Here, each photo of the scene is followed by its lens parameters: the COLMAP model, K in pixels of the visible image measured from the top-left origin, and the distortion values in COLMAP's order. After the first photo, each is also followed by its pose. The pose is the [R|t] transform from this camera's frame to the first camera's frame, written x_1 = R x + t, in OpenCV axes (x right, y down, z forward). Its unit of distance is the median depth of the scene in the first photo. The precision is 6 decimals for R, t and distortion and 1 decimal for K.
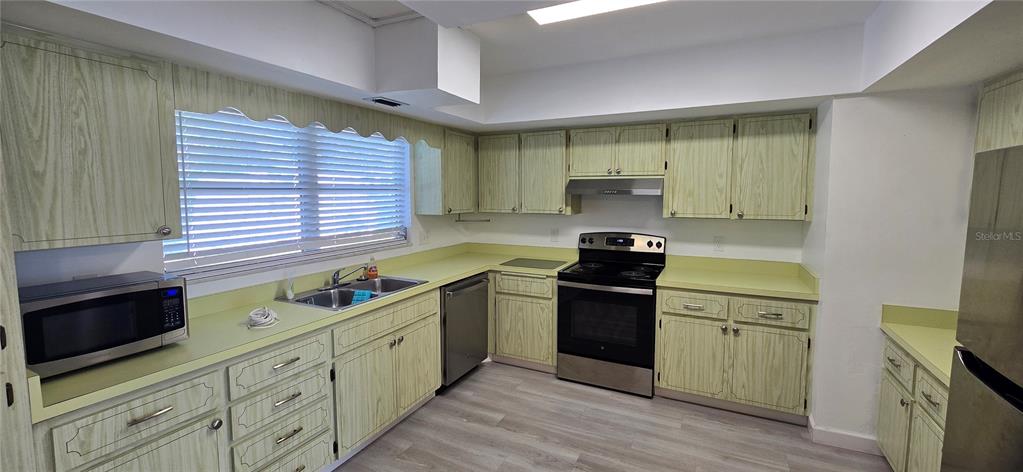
lens RADIAL K [[418.6, 0, 509.2], [0, 418.6, 224.5], [0, 0, 1]] dist [-0.001065, -0.000210]
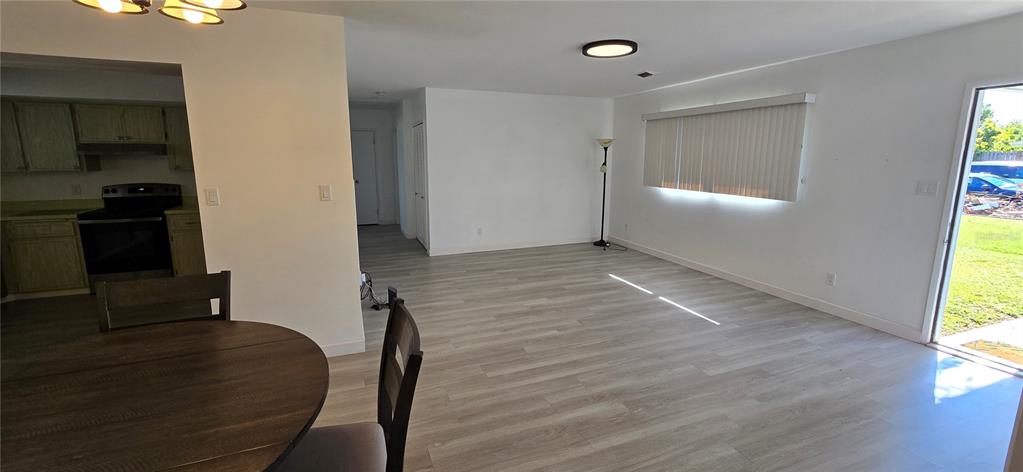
lens RADIAL K [[416.5, 0, 510.7], [0, 416.5, 225.7], [0, 0, 1]] dist [-0.002434, -0.000361]
pose [[0.664424, -0.122541, 0.737241, 0.060529], [0.056797, 0.991892, 0.113682, 0.083748], [-0.745195, -0.033660, 0.665997, -0.967675]]
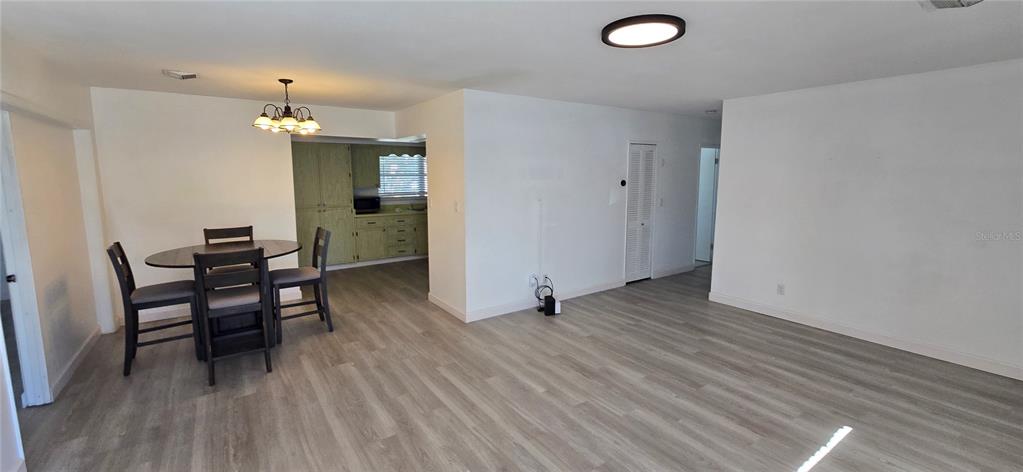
lens RADIAL K [[418.6, 0, 509.2], [0, 418.6, 224.5], [0, 0, 1]] dist [-0.001065, -0.000210]
pose [[0.880655, 0.060587, -0.469869, 1.357495], [-0.038039, 0.997630, 0.057344, 0.065450], [0.472229, -0.032627, 0.880872, -1.208550]]
